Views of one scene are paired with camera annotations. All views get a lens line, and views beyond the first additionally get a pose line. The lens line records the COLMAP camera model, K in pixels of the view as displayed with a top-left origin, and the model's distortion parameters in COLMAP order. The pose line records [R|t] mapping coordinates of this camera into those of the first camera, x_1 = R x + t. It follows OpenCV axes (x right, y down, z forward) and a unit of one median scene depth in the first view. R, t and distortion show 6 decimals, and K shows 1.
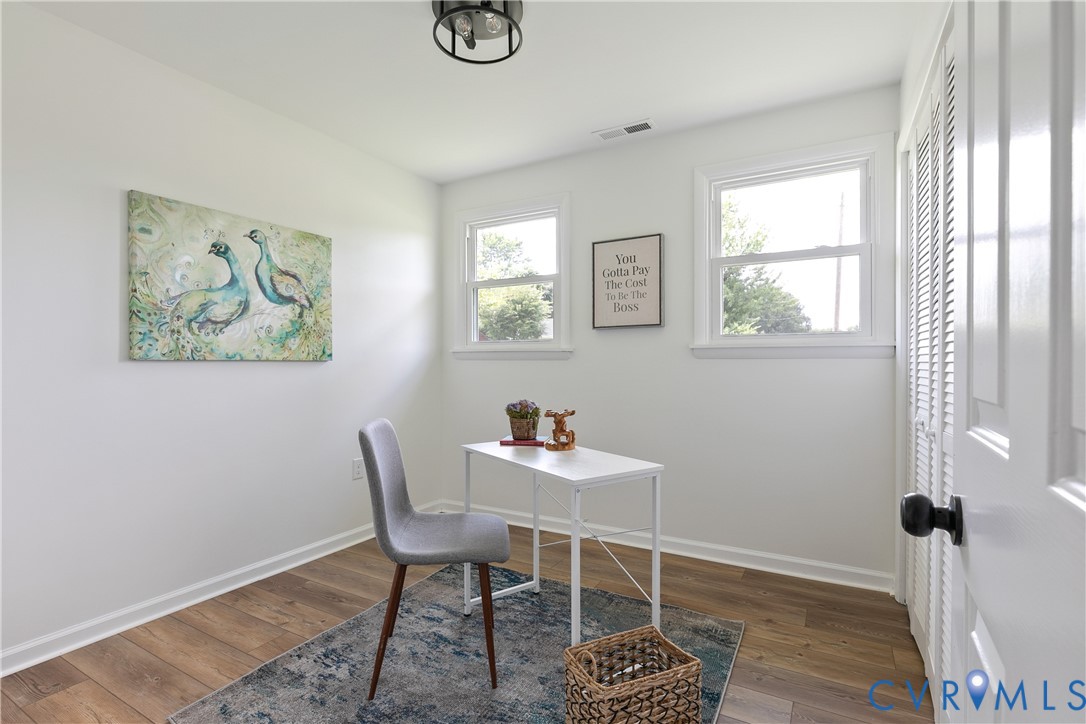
lens RADIAL K [[528.4, 0, 546.7], [0, 528.4, 365.8], [0, 0, 1]] dist [0.000508, 0.000614]
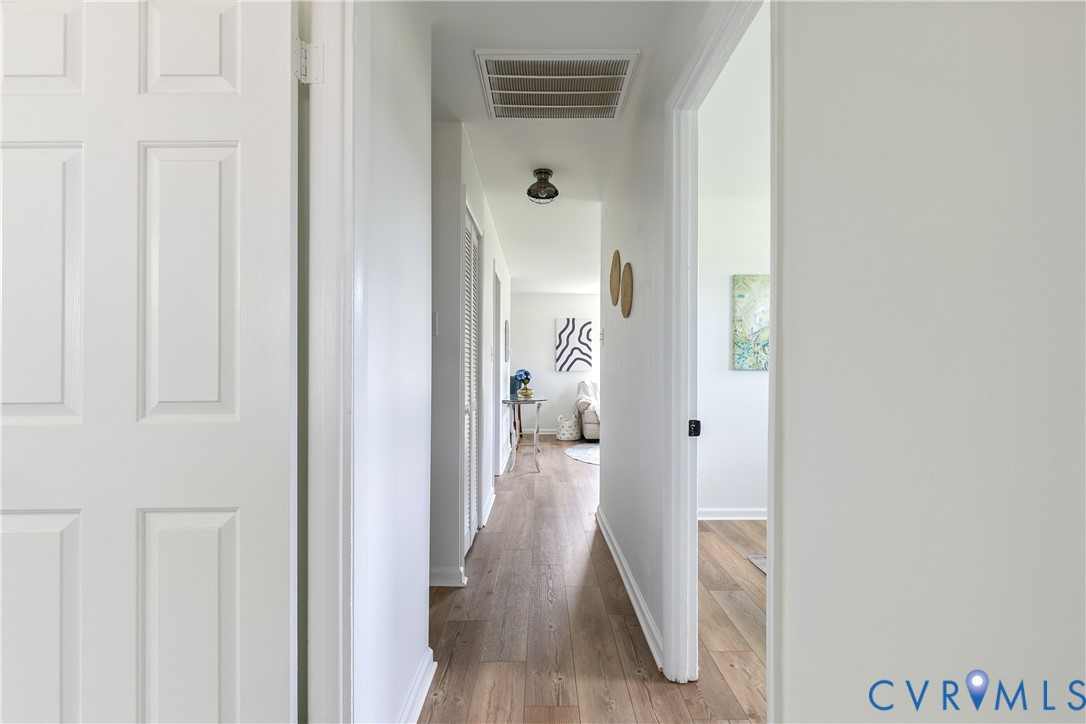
lens RADIAL K [[503.9, 0, 546.0], [0, 503.9, 365.4], [0, 0, 1]] dist [0.010574, -0.001257]
pose [[0.512426, -0.005755, -0.858712, 0.342250], [-0.009020, 0.999886, -0.012084, 0.000573], [0.858684, 0.013938, 0.512315, -0.405847]]
